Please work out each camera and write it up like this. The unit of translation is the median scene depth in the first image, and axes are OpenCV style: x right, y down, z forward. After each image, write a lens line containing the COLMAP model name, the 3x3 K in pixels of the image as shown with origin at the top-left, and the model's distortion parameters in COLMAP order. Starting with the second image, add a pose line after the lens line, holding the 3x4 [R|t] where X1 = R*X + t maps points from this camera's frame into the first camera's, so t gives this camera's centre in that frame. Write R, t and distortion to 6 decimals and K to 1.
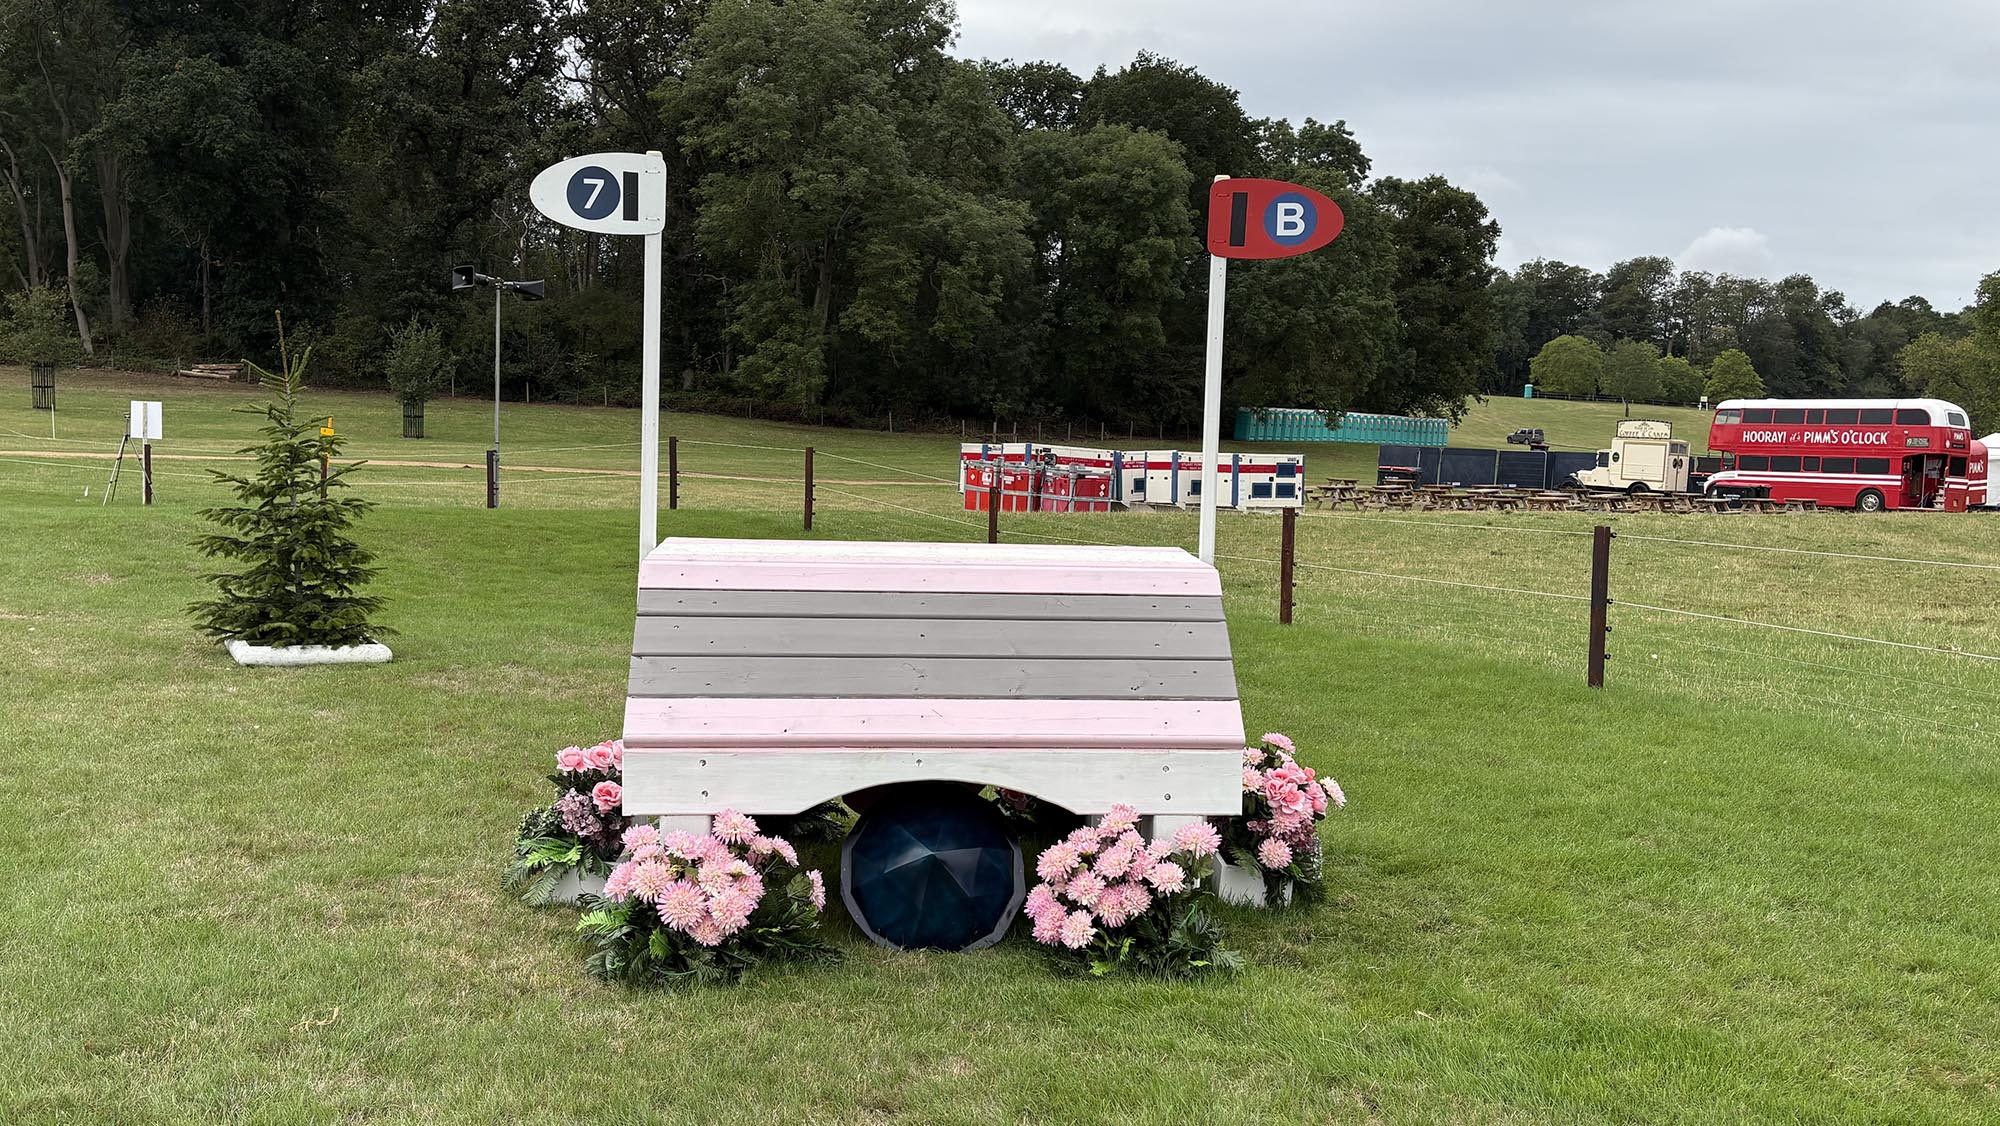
lens RADIAL K [[1705.9, 0, 1009.4], [0, 1705.9, 526.5], [0, 0, 1]] dist [0.010695, 0.008352]
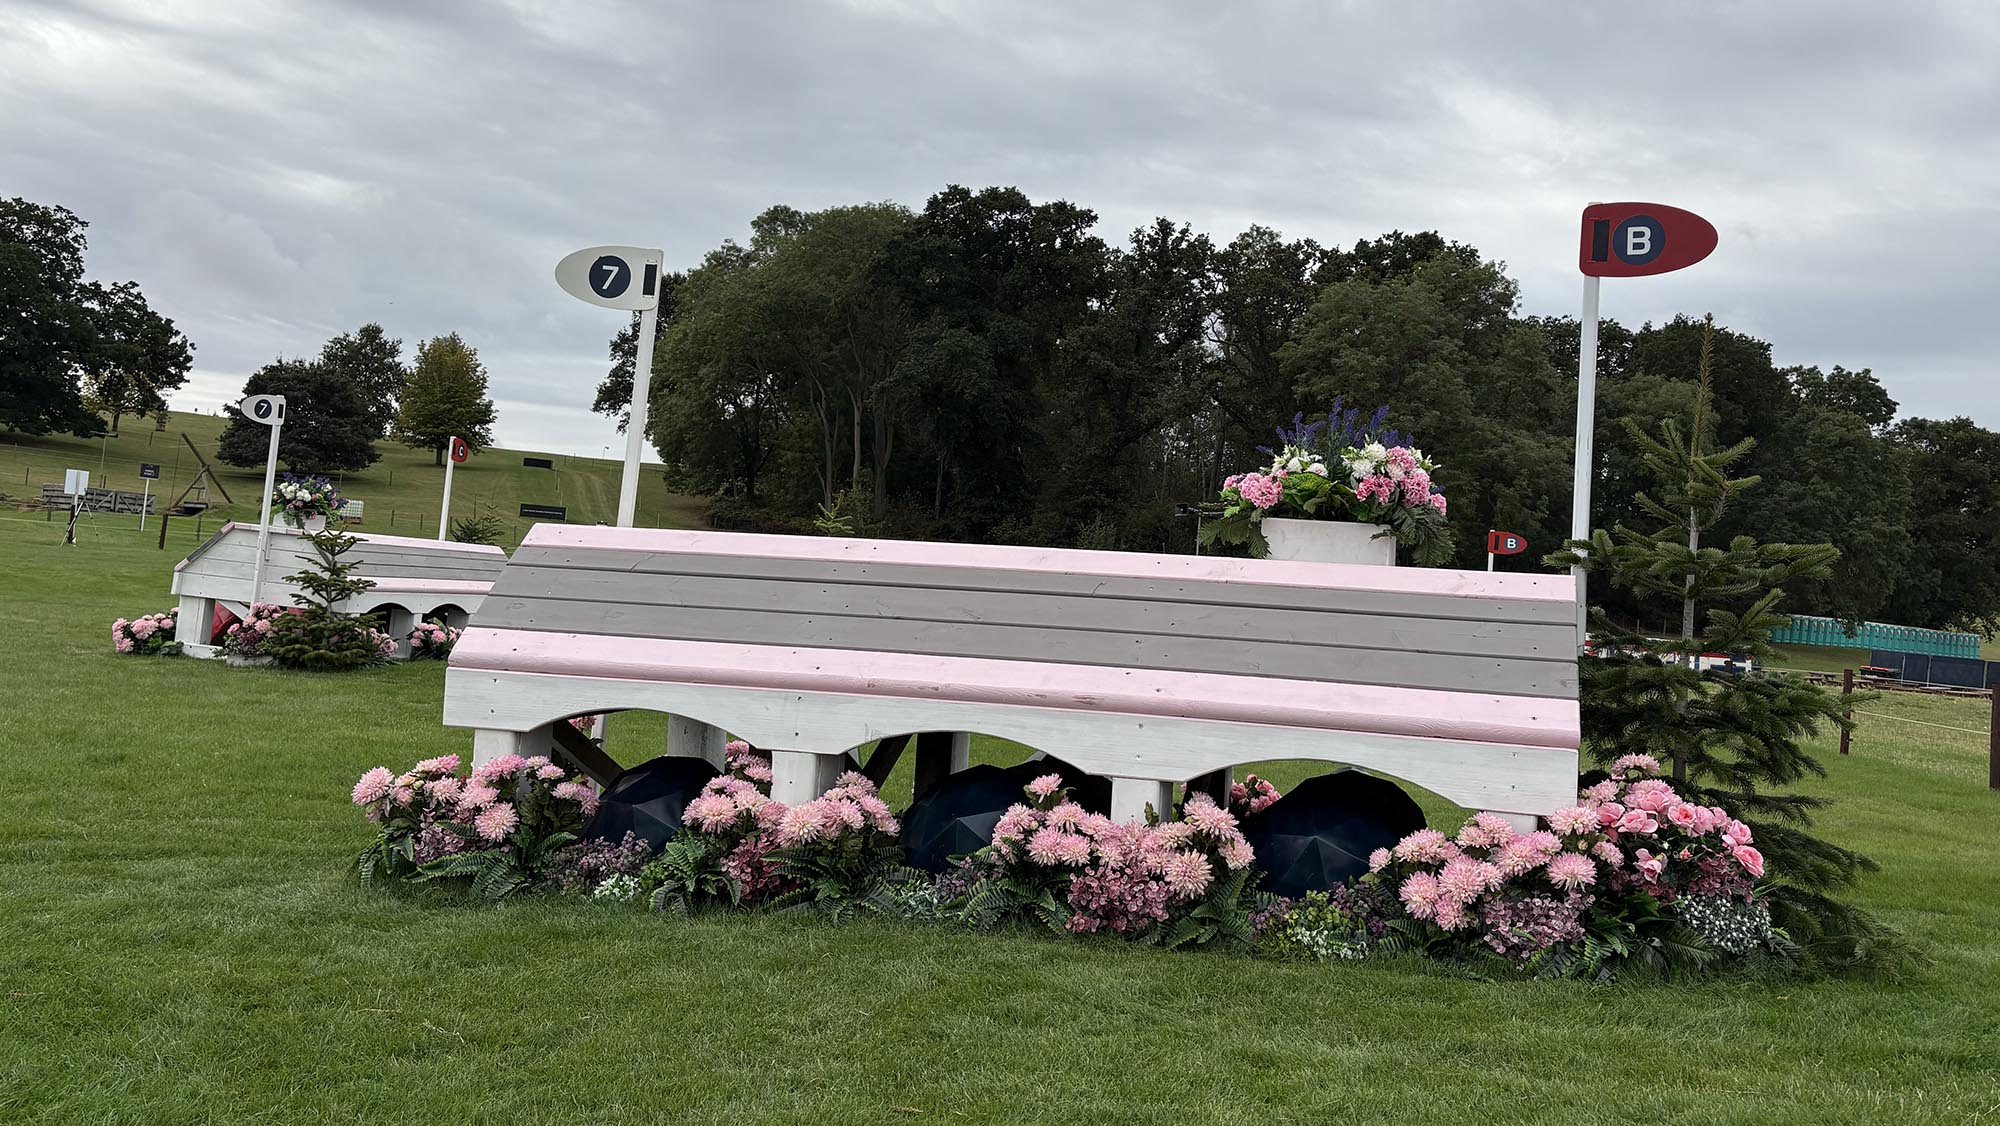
lens RADIAL K [[1705.9, 0, 1009.4], [0, 1705.9, 526.5], [0, 0, 1]] dist [0.010695, 0.008352]
pose [[0.942719, 0.033967, -0.331853, 0.038280], [-0.070051, 0.992779, -0.097380, 0.021783], [0.326149, 0.115049, 0.938291, -0.277040]]
